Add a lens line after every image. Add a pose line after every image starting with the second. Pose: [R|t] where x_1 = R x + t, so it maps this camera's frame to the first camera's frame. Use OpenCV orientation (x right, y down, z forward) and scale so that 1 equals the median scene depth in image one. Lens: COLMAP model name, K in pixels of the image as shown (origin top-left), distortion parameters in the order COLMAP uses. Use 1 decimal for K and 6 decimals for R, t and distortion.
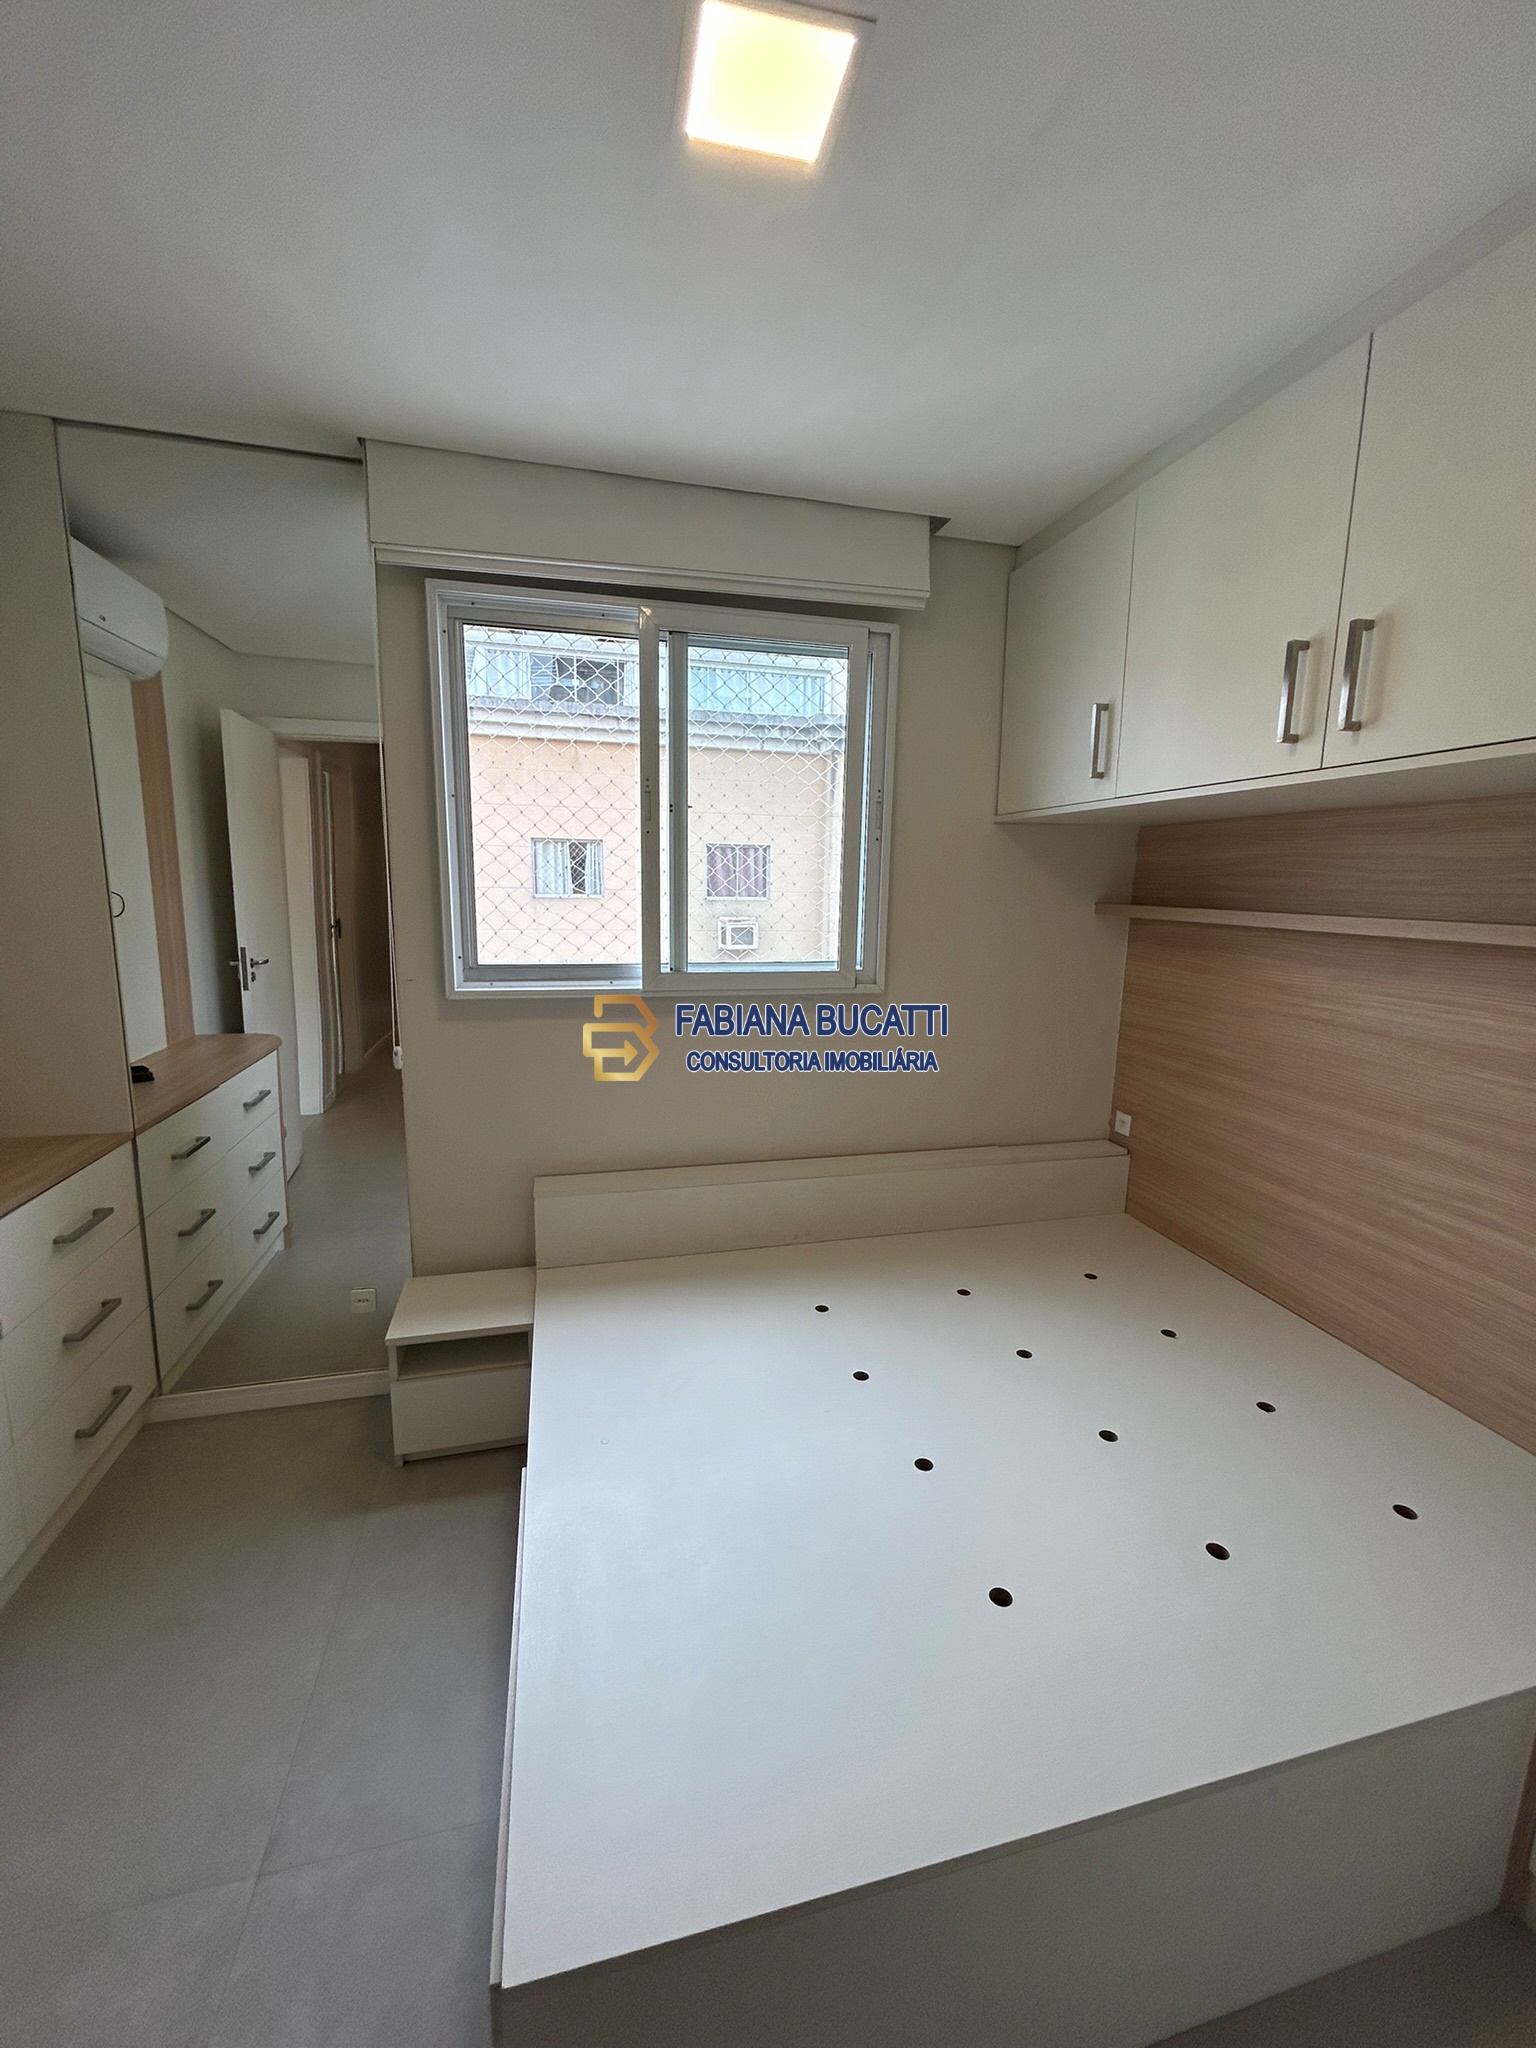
lens RADIAL K [[831.8, 0, 770.7], [0, 831.8, 1022.7], [0, 0, 1]] dist [-0.000126, 0.000367]
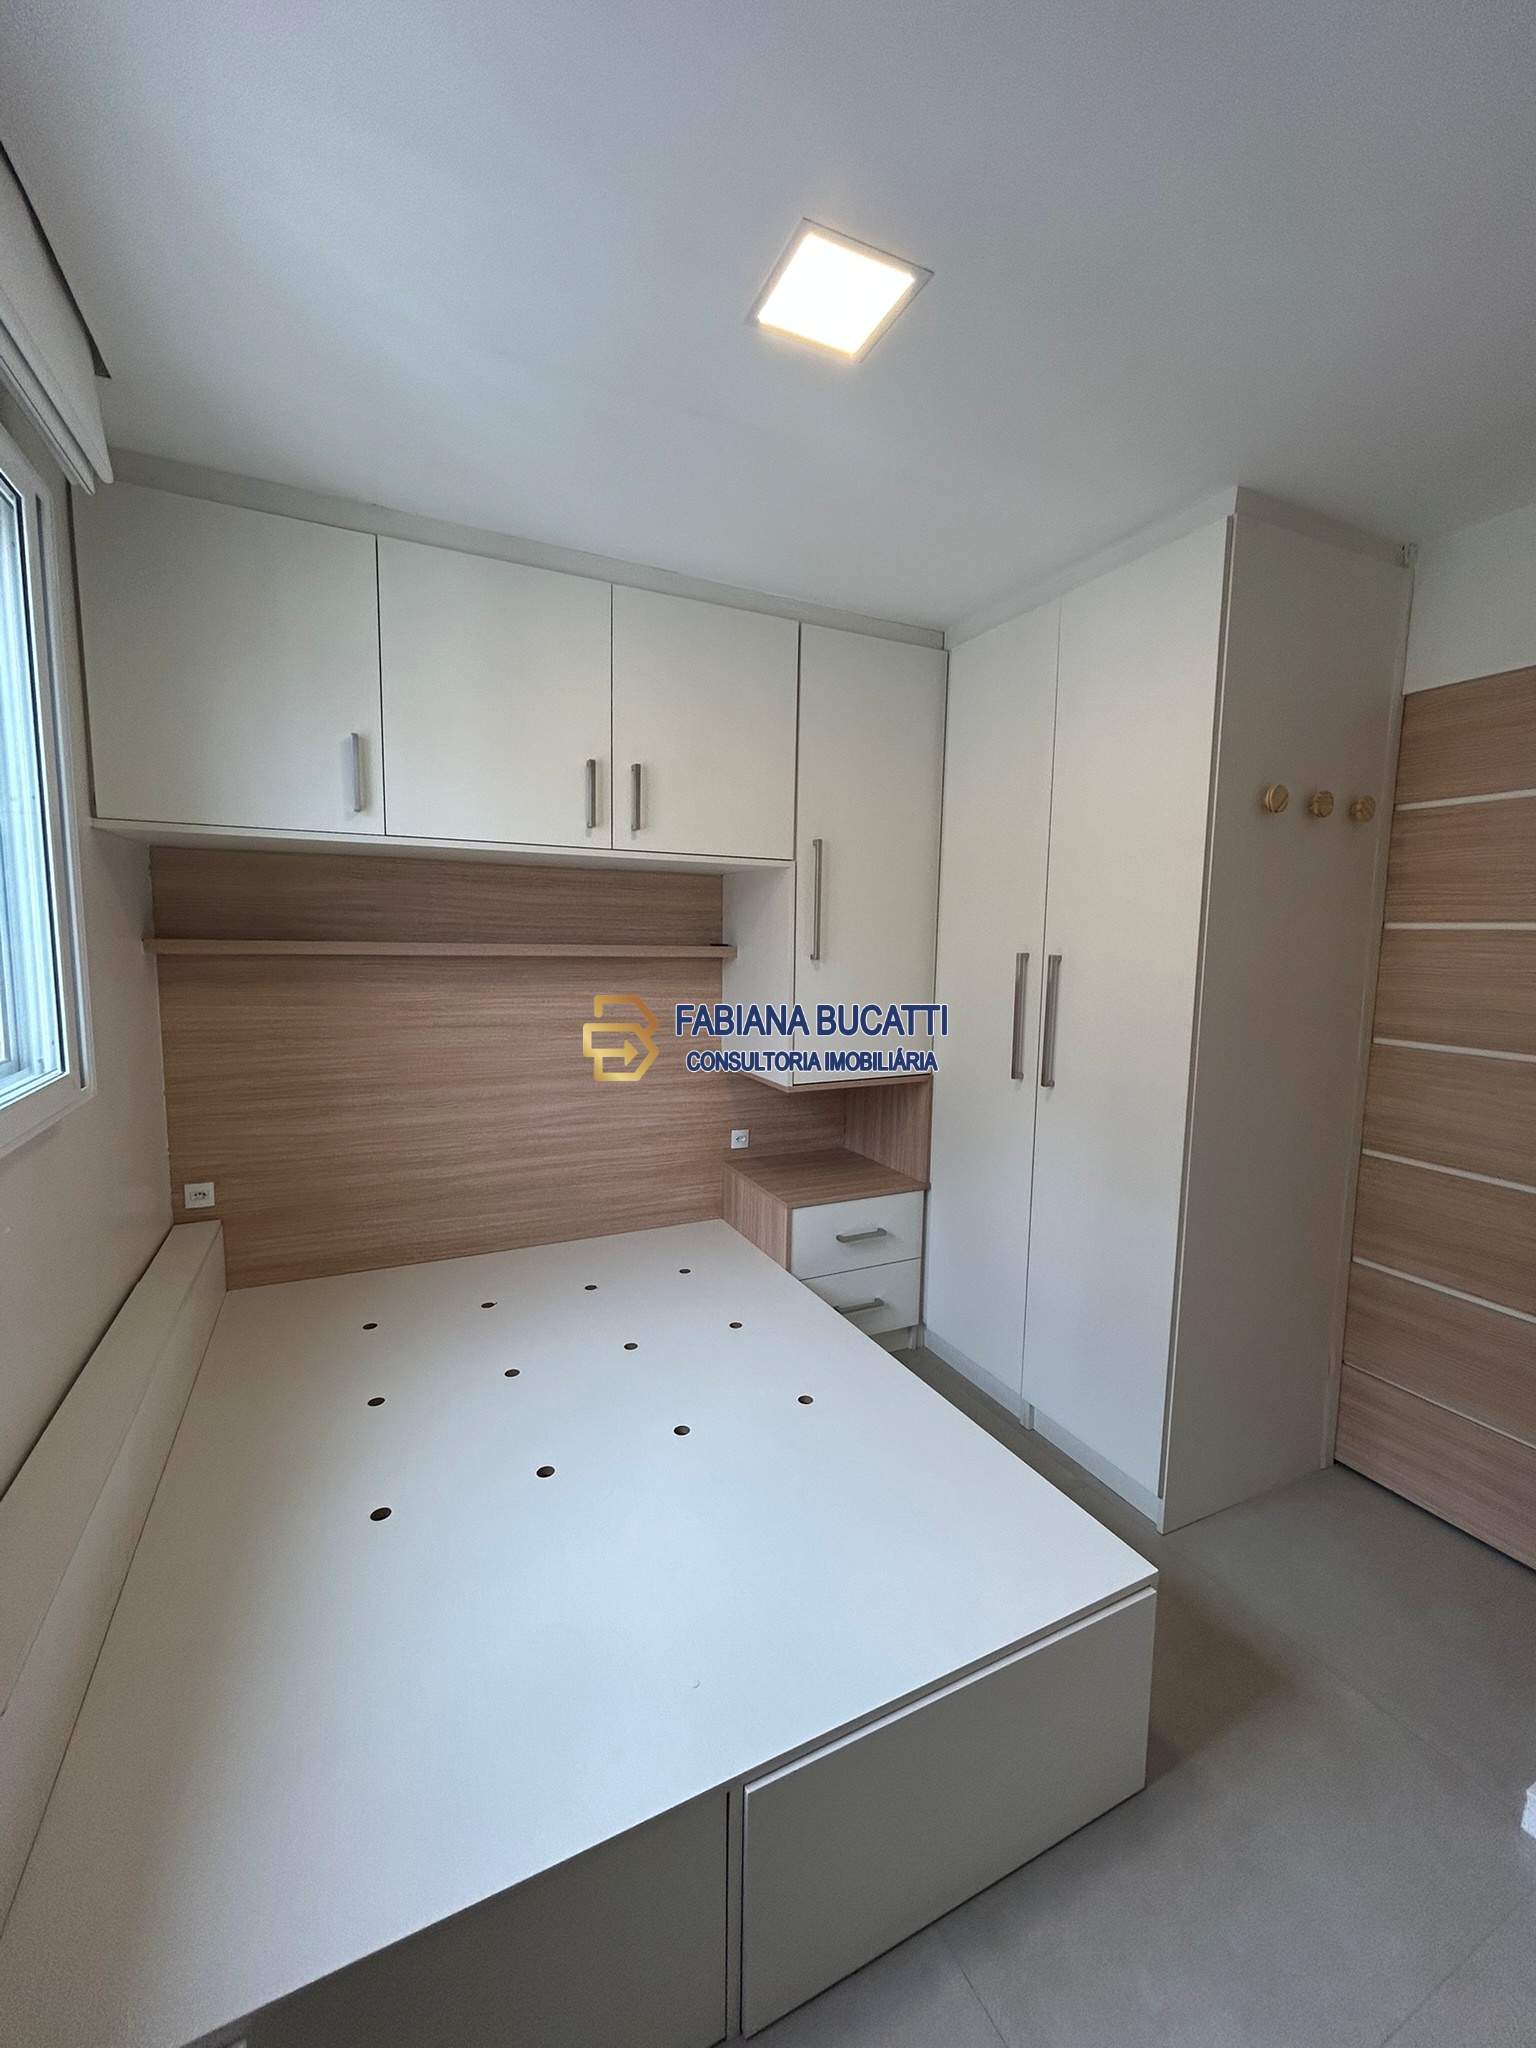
lens RADIAL K [[827.1, 0, 768.0], [0, 827.1, 1024.0], [0, 0, 1]] dist [-0.005255, 0.000570]
pose [[-0.213865, -0.131490, 0.967973, -0.623895], [0.141202, 0.976332, 0.163822, -0.133674], [-0.966604, 0.171716, -0.190236, 0.719606]]
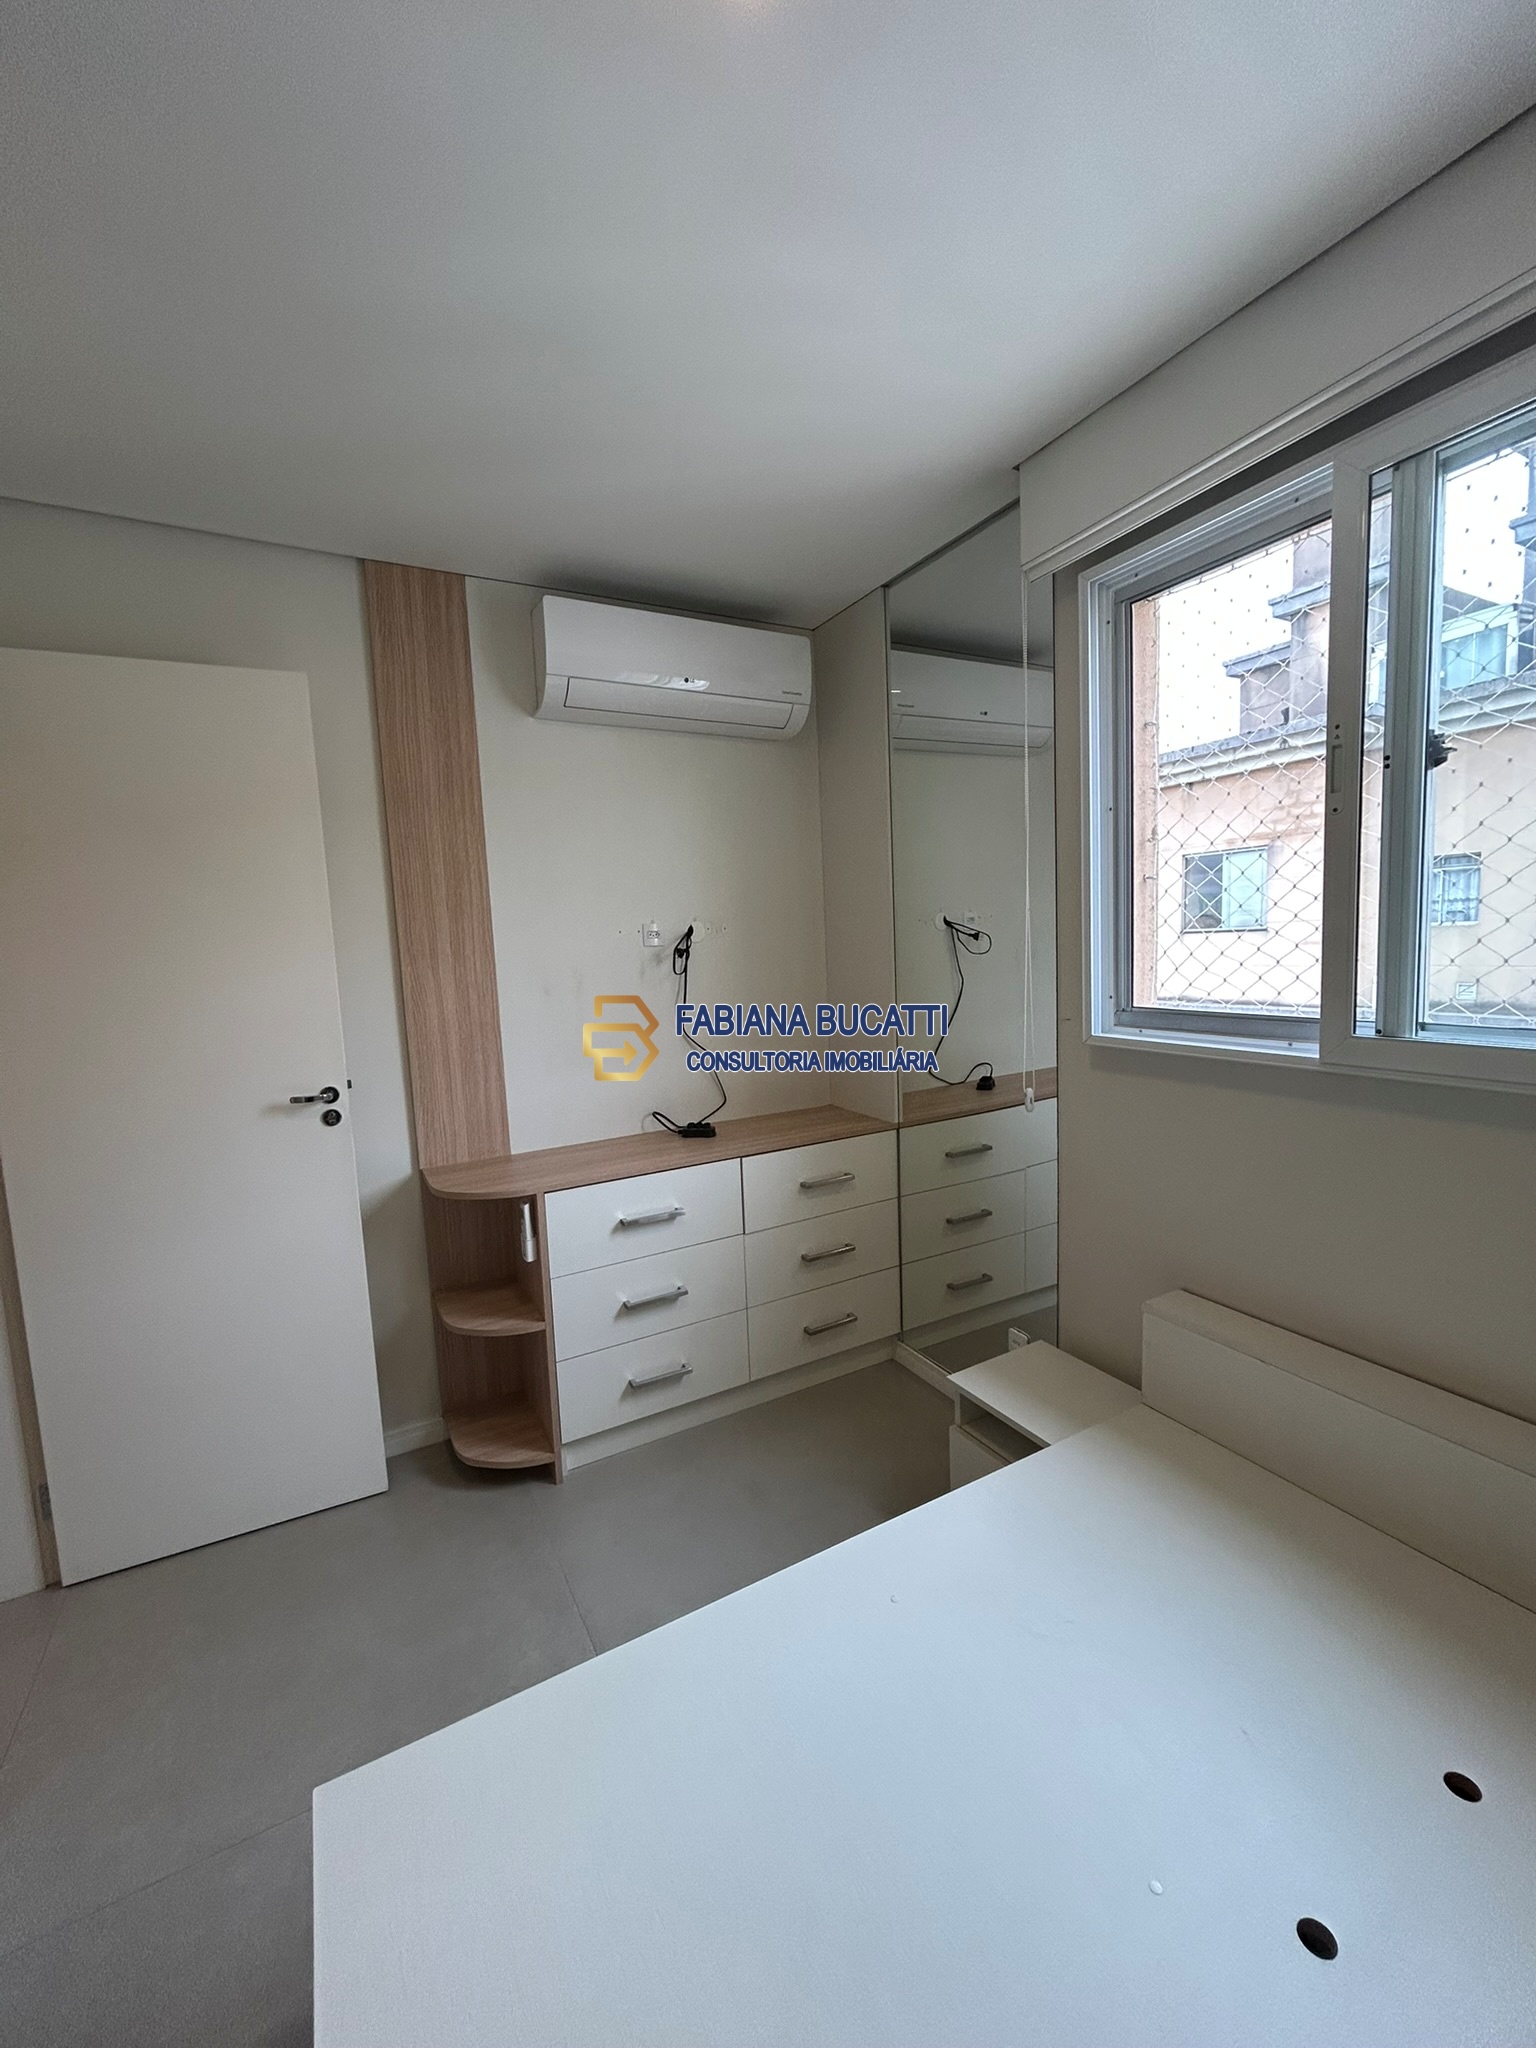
lens RADIAL K [[827.1, 0, 768.0], [0, 827.1, 1024.0], [0, 0, 1]] dist [-0.005255, 0.000570]
pose [[0.249178, 0.072072, -0.965772, 0.363532], [-0.118433, 0.992010, 0.043473, -0.046942], [0.961189, 0.103547, 0.255722, 0.458868]]
